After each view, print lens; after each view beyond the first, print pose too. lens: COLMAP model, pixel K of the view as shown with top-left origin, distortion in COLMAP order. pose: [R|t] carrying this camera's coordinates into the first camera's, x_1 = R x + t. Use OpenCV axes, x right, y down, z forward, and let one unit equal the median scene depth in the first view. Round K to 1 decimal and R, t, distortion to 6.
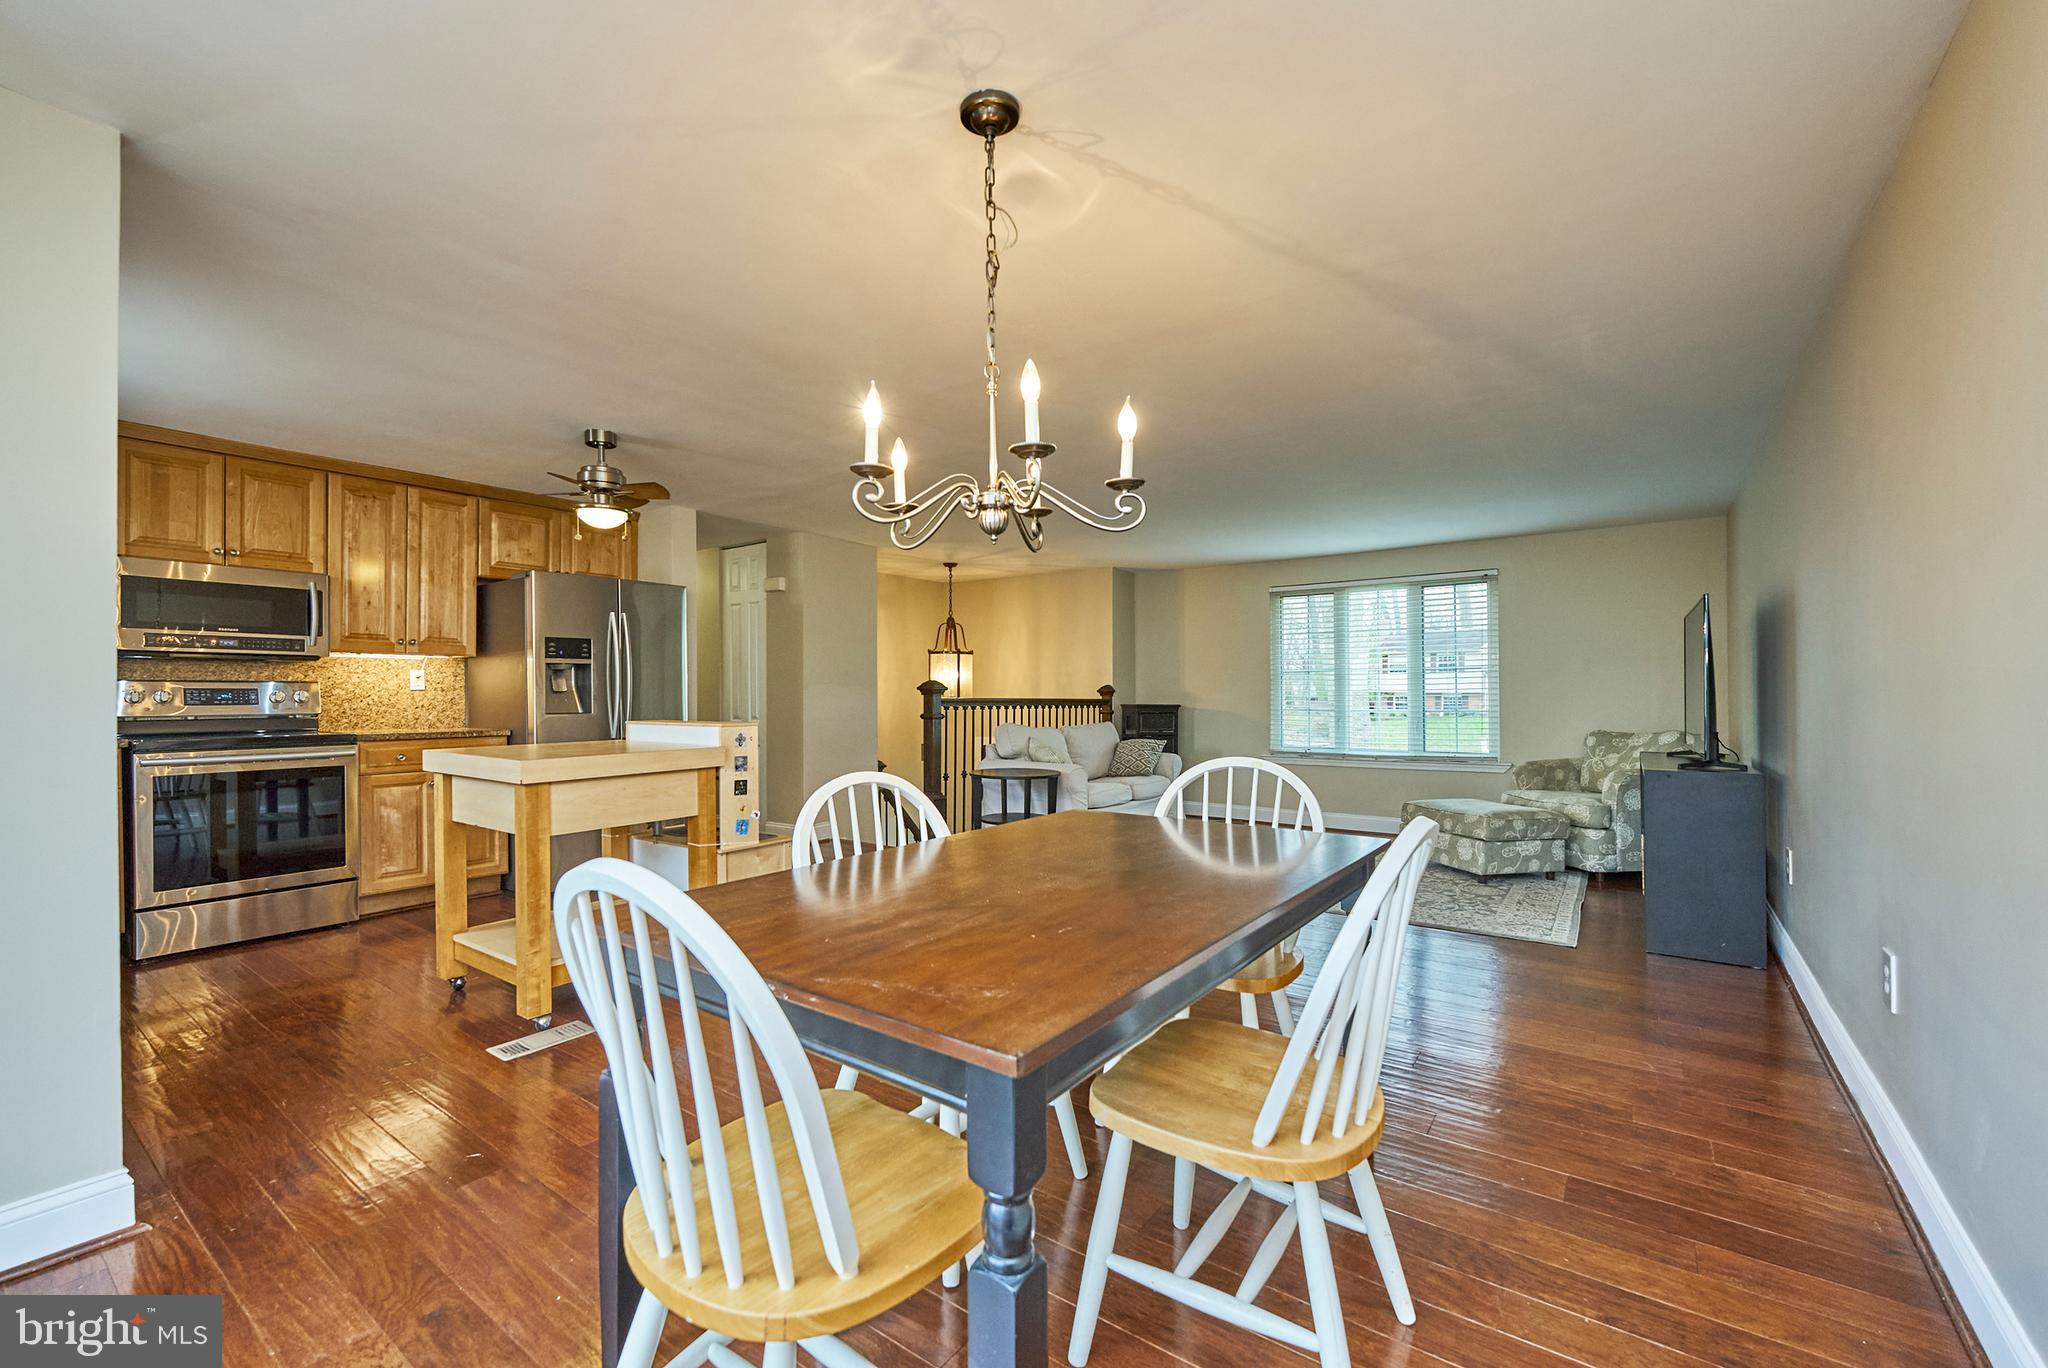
lens RADIAL K [[858.0, 0, 1020.7], [0, 858.0, 685.9], [0, 0, 1]] dist [0.000756, 0.000089]
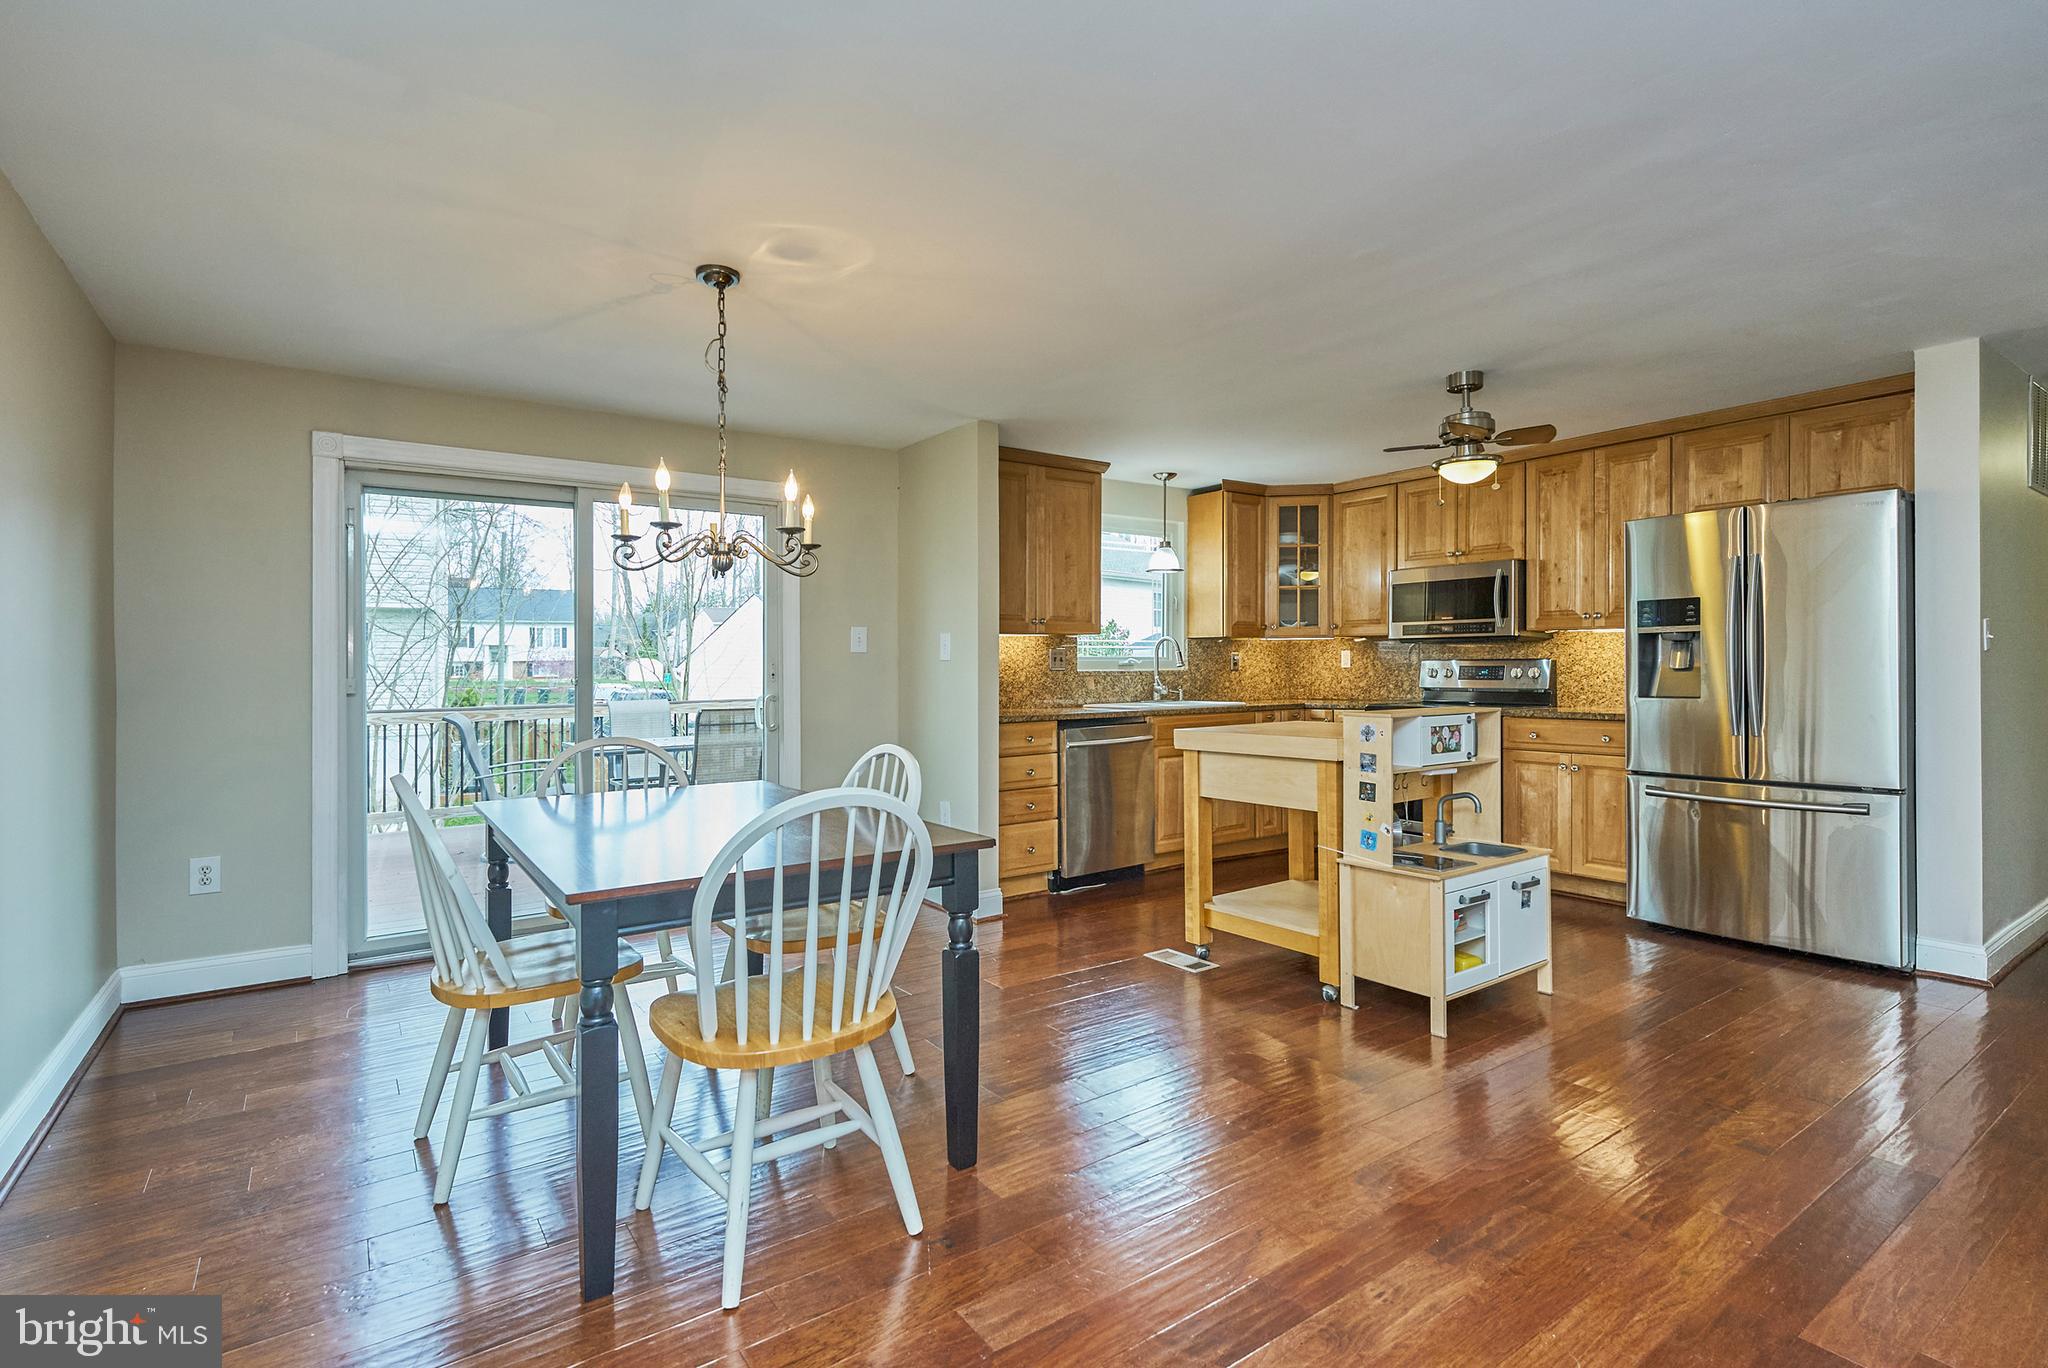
lens RADIAL K [[964.8, 0, 1011.5], [0, 964.8, 680.2], [0, 0, 1]] dist [-0.001017, -0.000151]
pose [[-0.331116, 0.015862, -0.943457, 0.491669], [0.015211, 0.999819, 0.011472, -0.002492], [0.943467, -0.010552, -0.331297, 0.746035]]
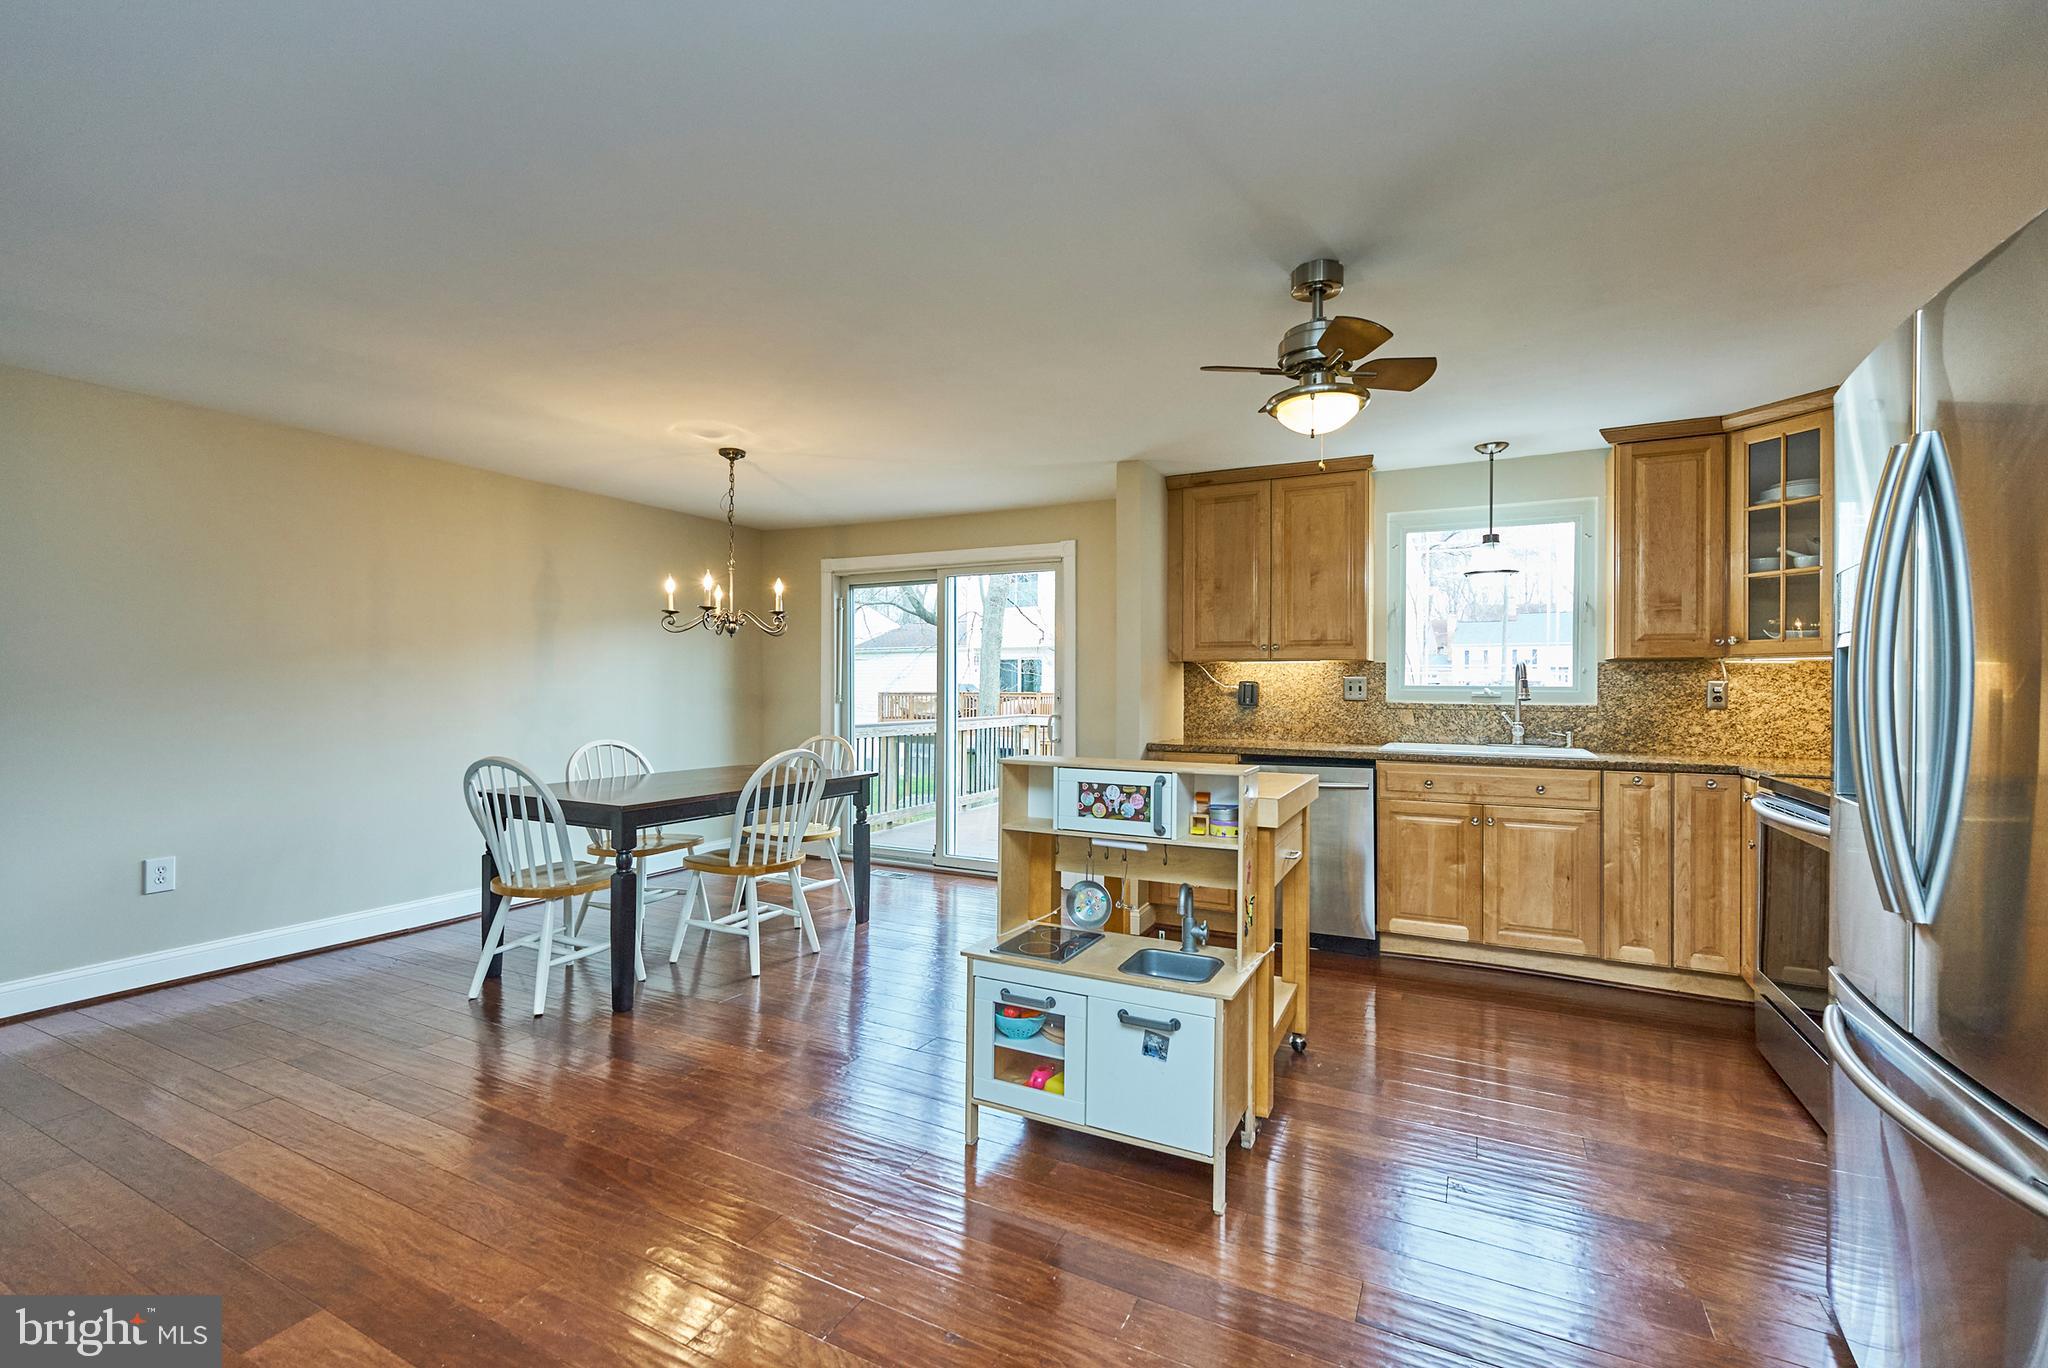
lens RADIAL K [[875.8, 0, 1006.8], [0, 875.8, 687.4], [0, 0, 1]] dist [-0.004159, -0.000502]
pose [[-0.989277, -0.006523, -0.145903, -0.165461], [-0.005636, 0.999963, -0.006492, -0.006732], [0.145940, -0.005601, -0.989278, 1.302100]]
